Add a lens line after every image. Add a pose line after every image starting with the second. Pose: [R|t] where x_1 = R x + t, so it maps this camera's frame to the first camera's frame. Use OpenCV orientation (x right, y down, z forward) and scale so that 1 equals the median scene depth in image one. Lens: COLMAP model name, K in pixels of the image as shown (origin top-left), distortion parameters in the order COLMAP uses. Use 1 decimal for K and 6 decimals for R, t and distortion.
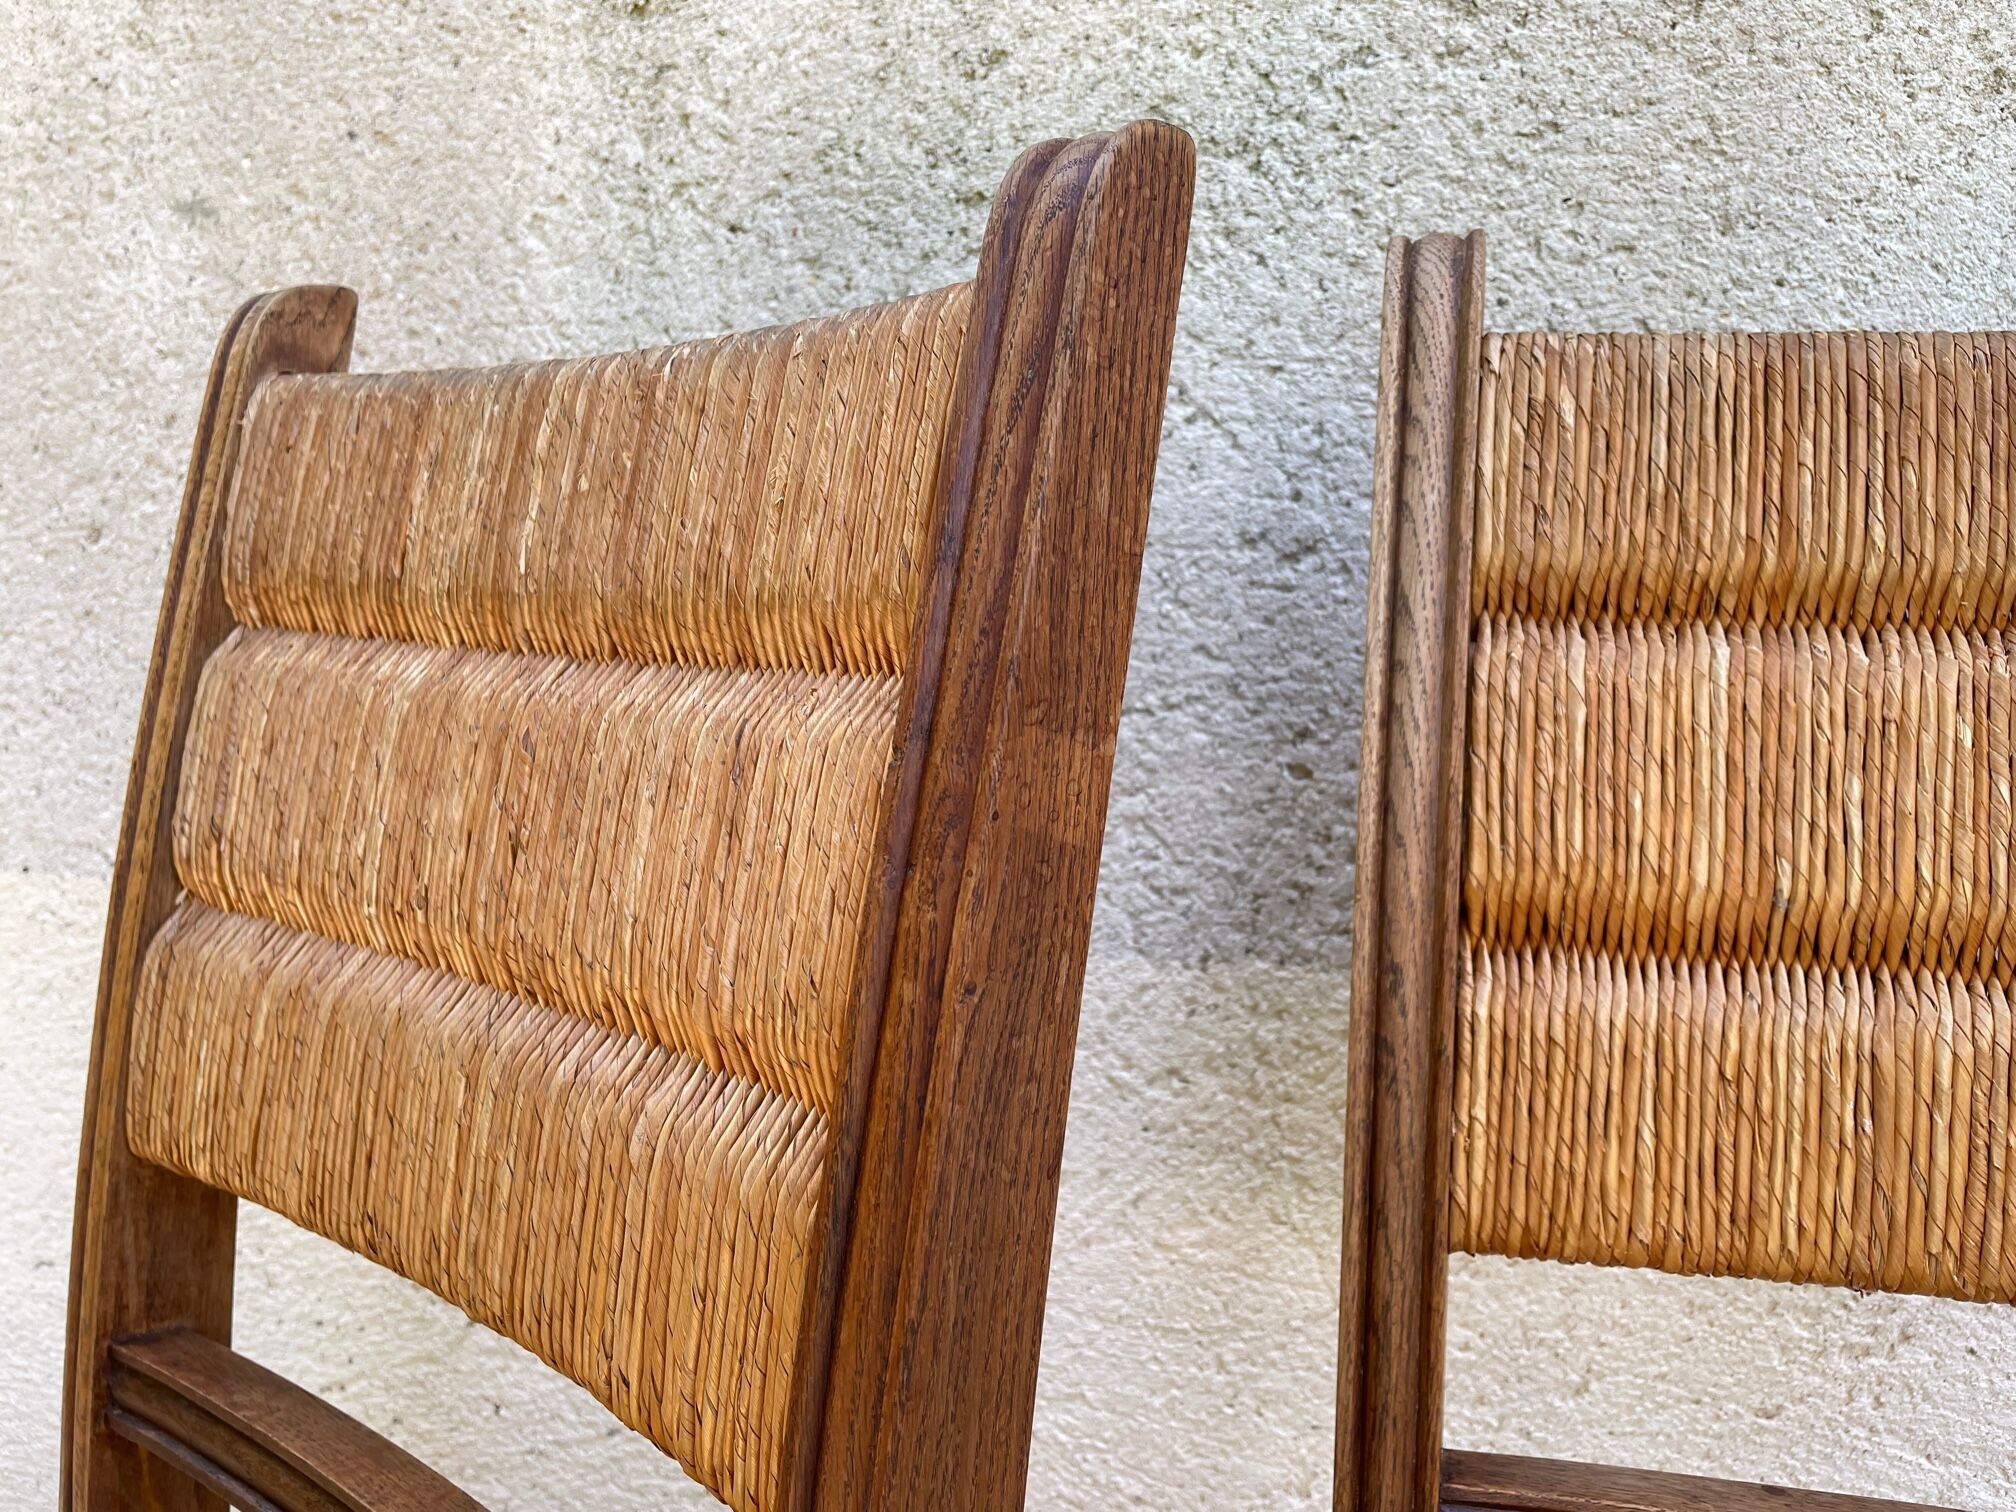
lens RADIAL K [[1539.4, 0, 1005.8], [0, 1539.4, 745.3], [0, 0, 1]] dist [0.087494, -0.129014]
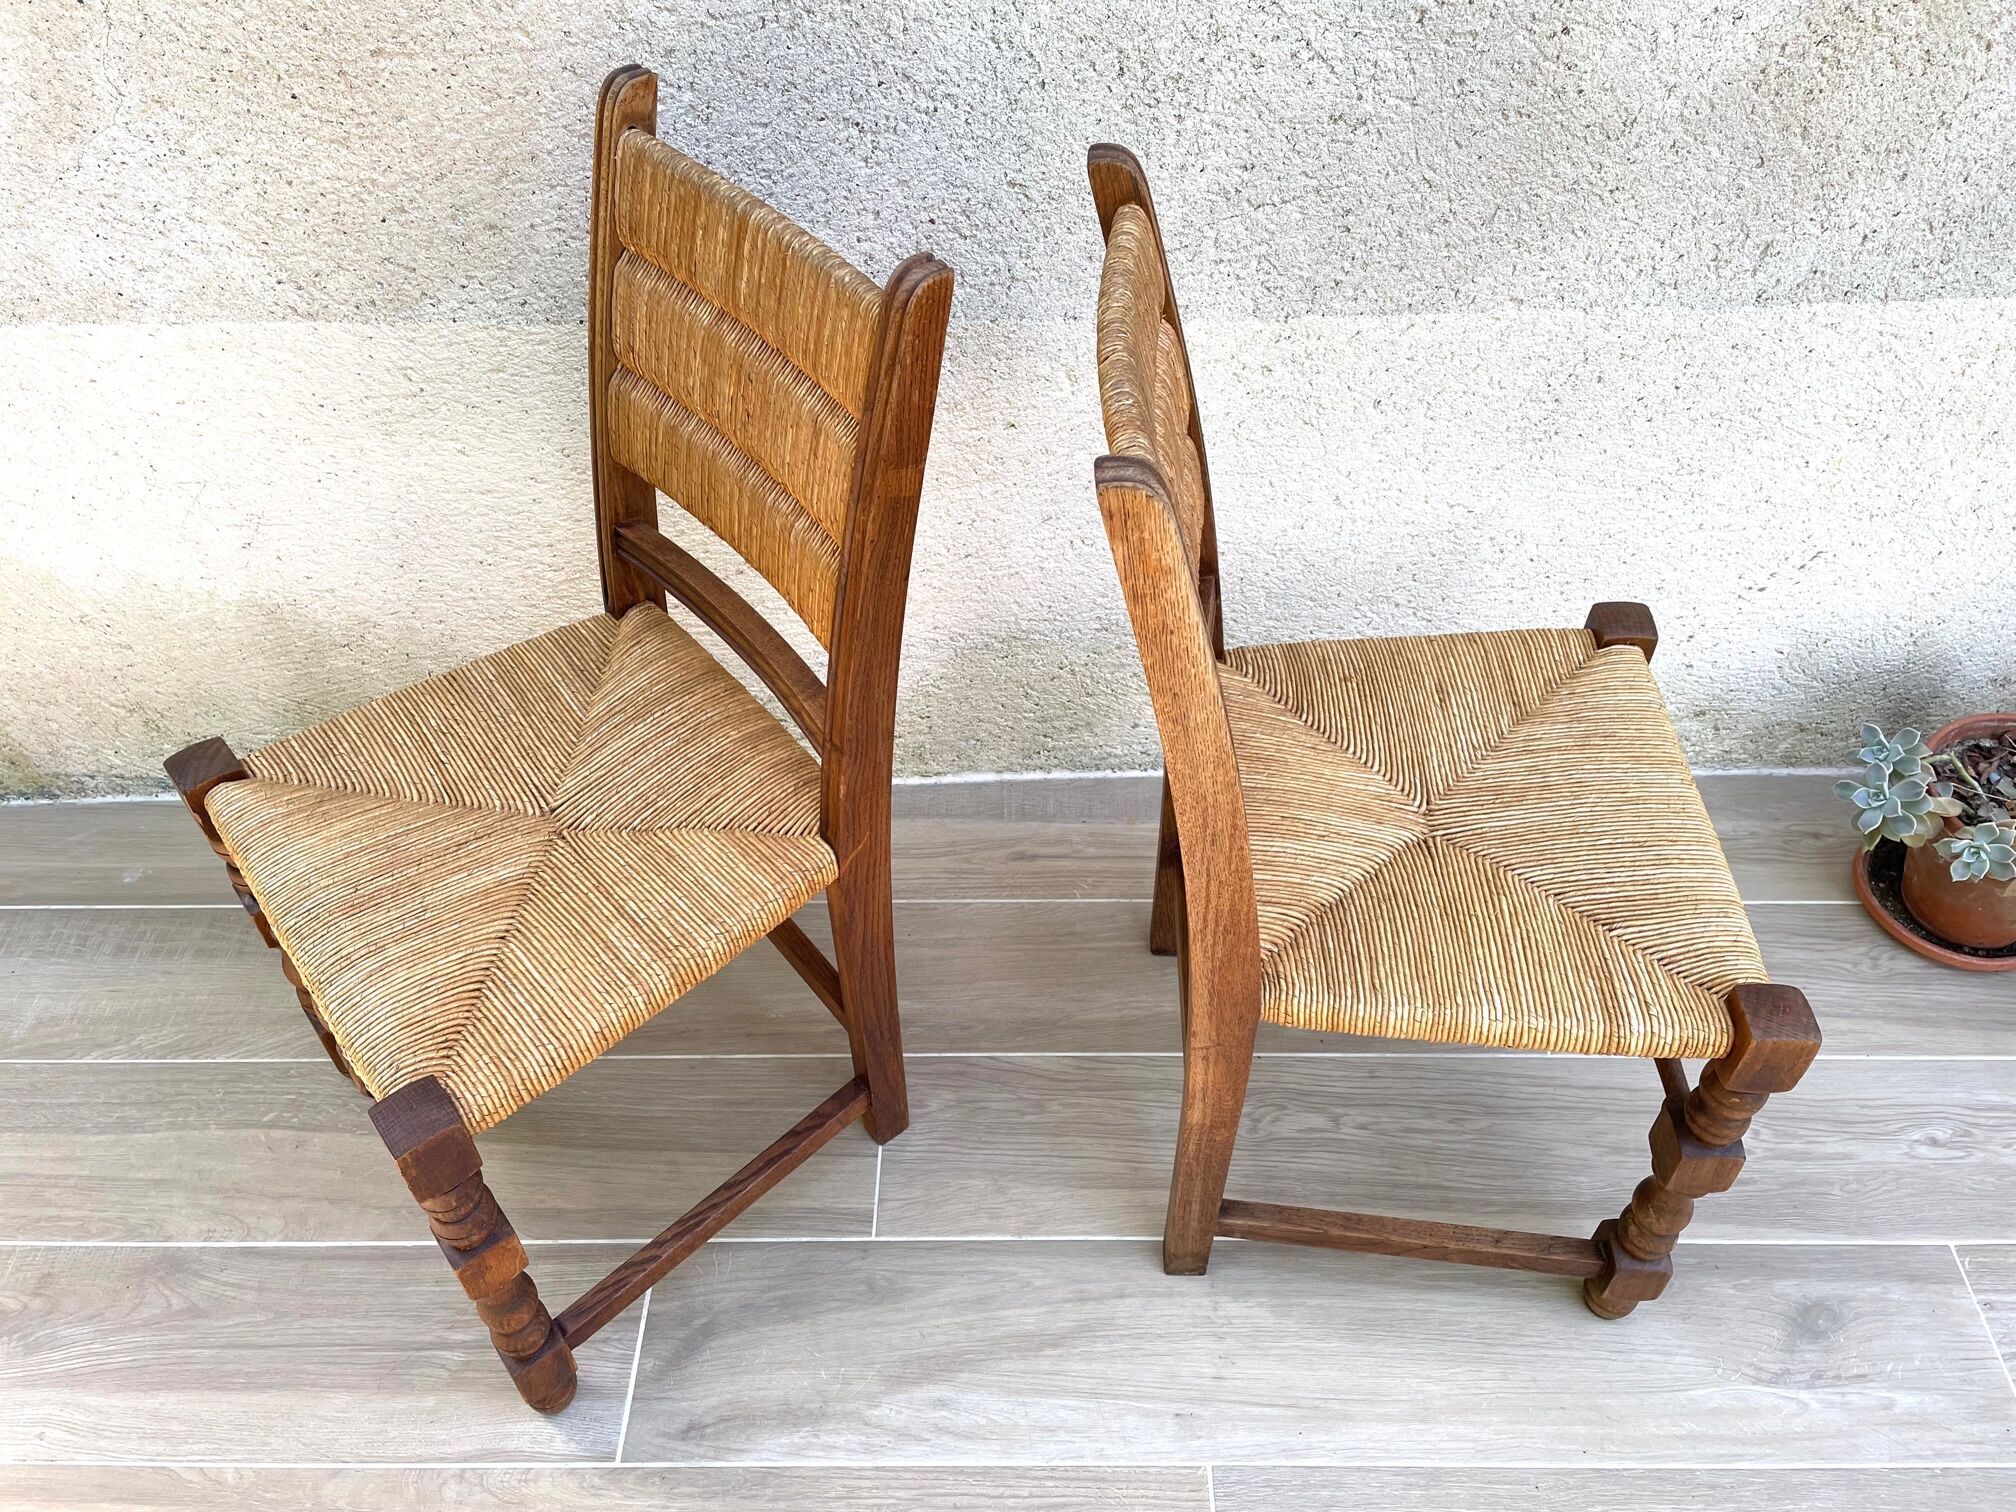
lens RADIAL K [[1526.8, 0, 1011.7], [0, 1526.8, 744.4], [0, 0, 1]] dist [0.082743, -0.107831]
pose [[0.957517, -0.206275, 0.201523, -0.871658], [0.044706, 0.796551, 0.602916, -0.765510], [-0.284890, -0.568293, 0.771933, -0.953220]]
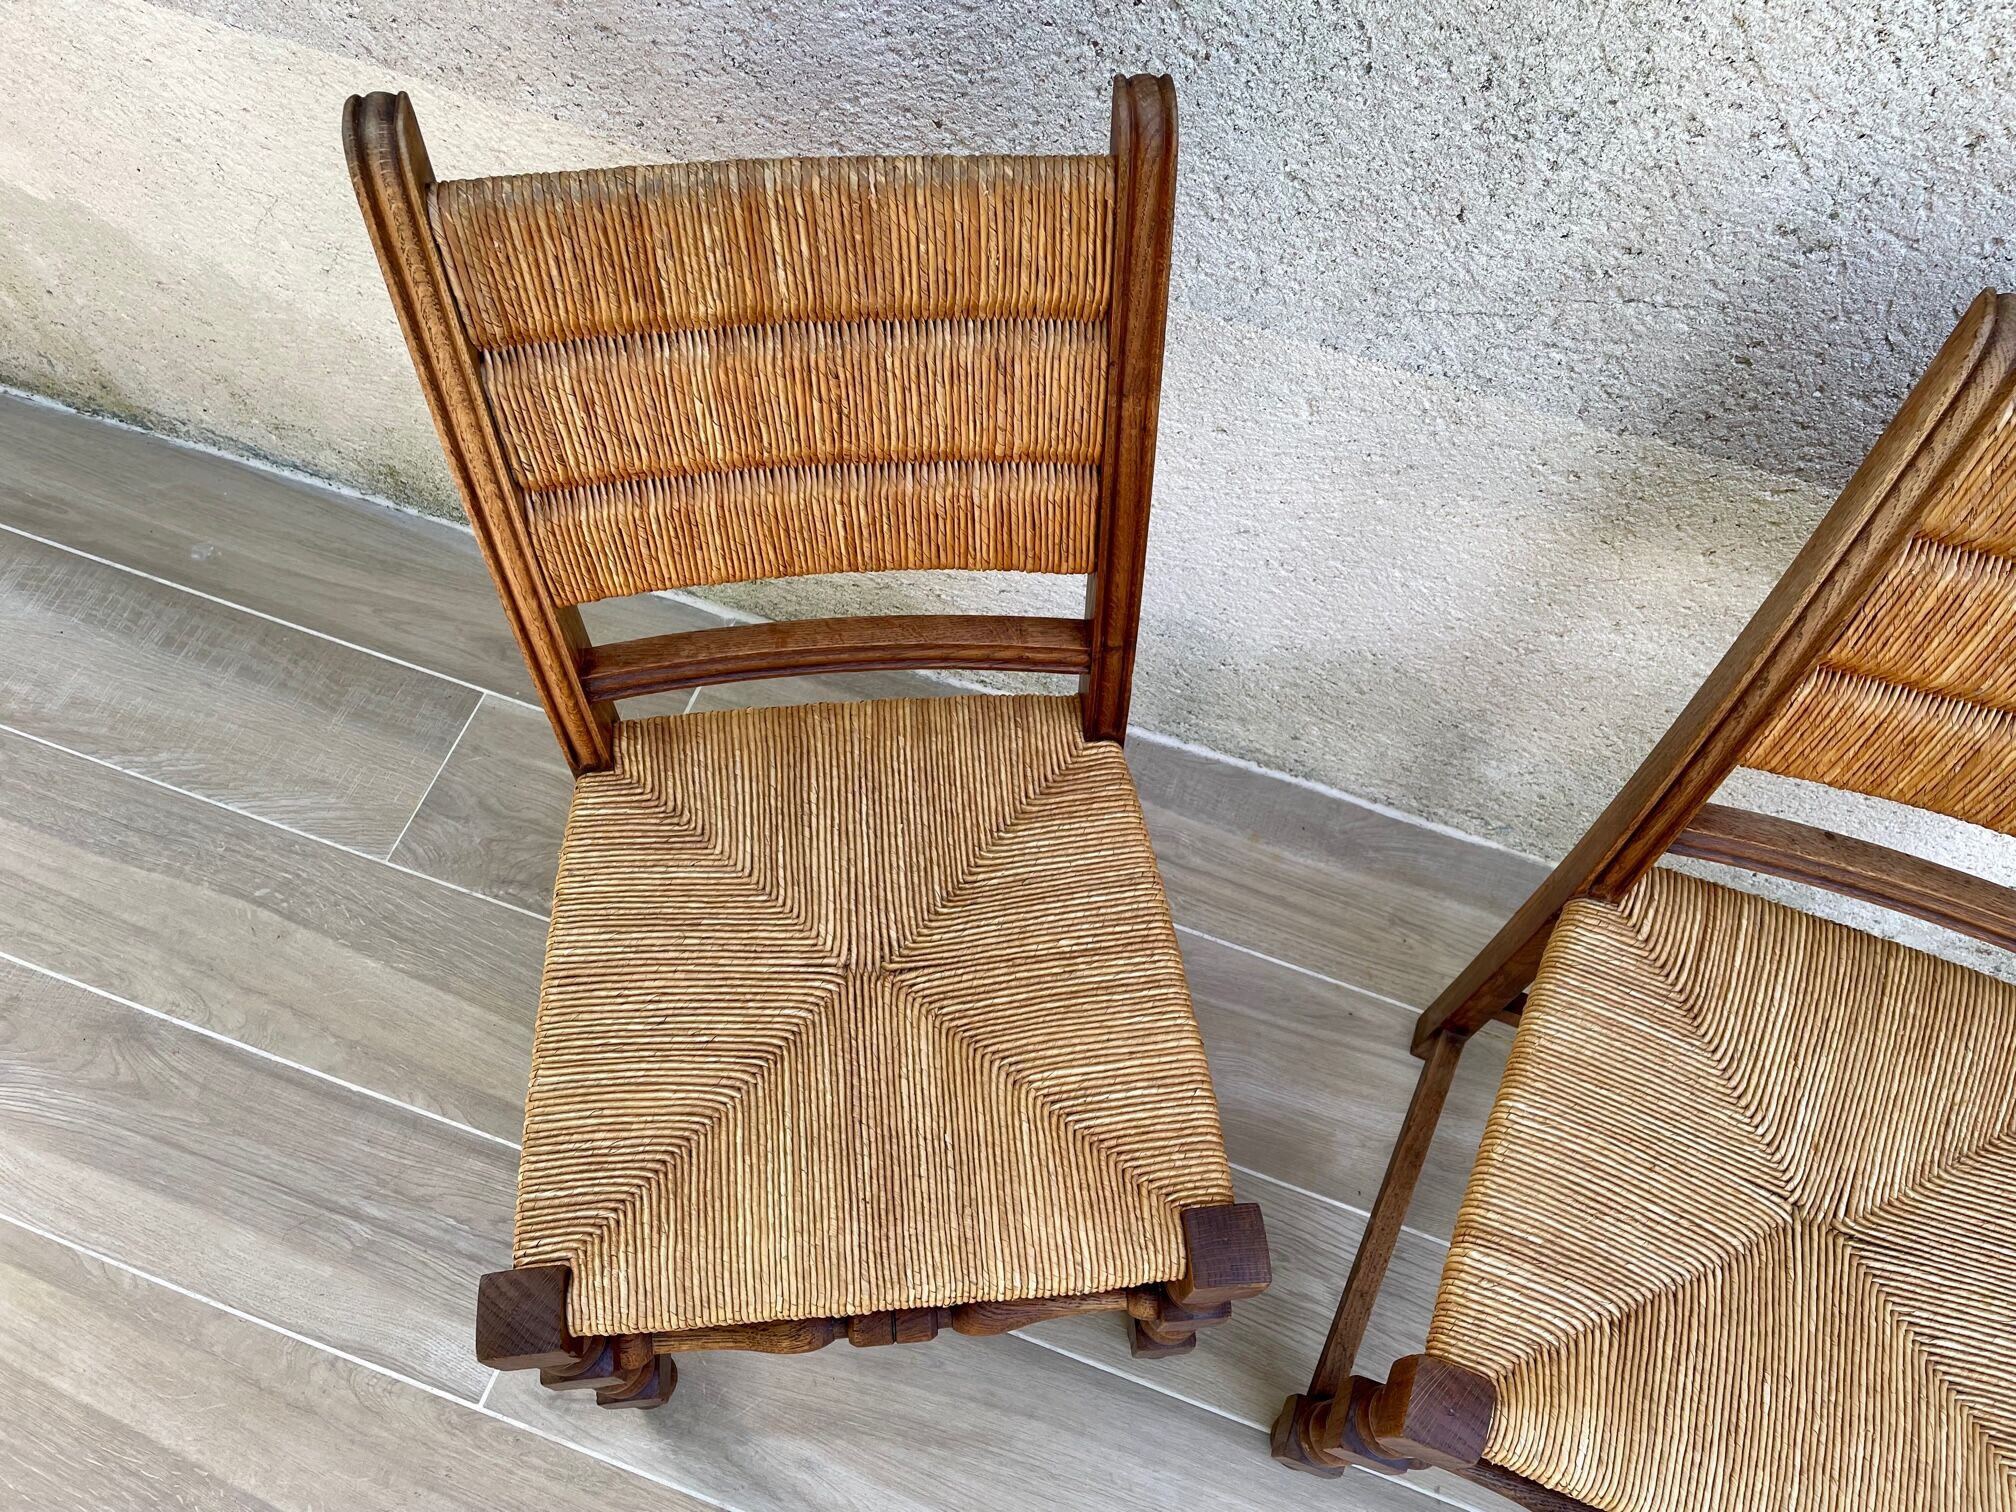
lens RADIAL K [[1524.3, 0, 1036.5], [0, 1524.3, 740.2], [0, 0, 1]] dist [0.087344, -0.114925]
pose [[0.997641, 0.060277, 0.032853, -0.531144], [-0.061715, 0.577928, 0.813751, -0.984582], [0.030064, -0.813858, 0.580285, -0.151378]]
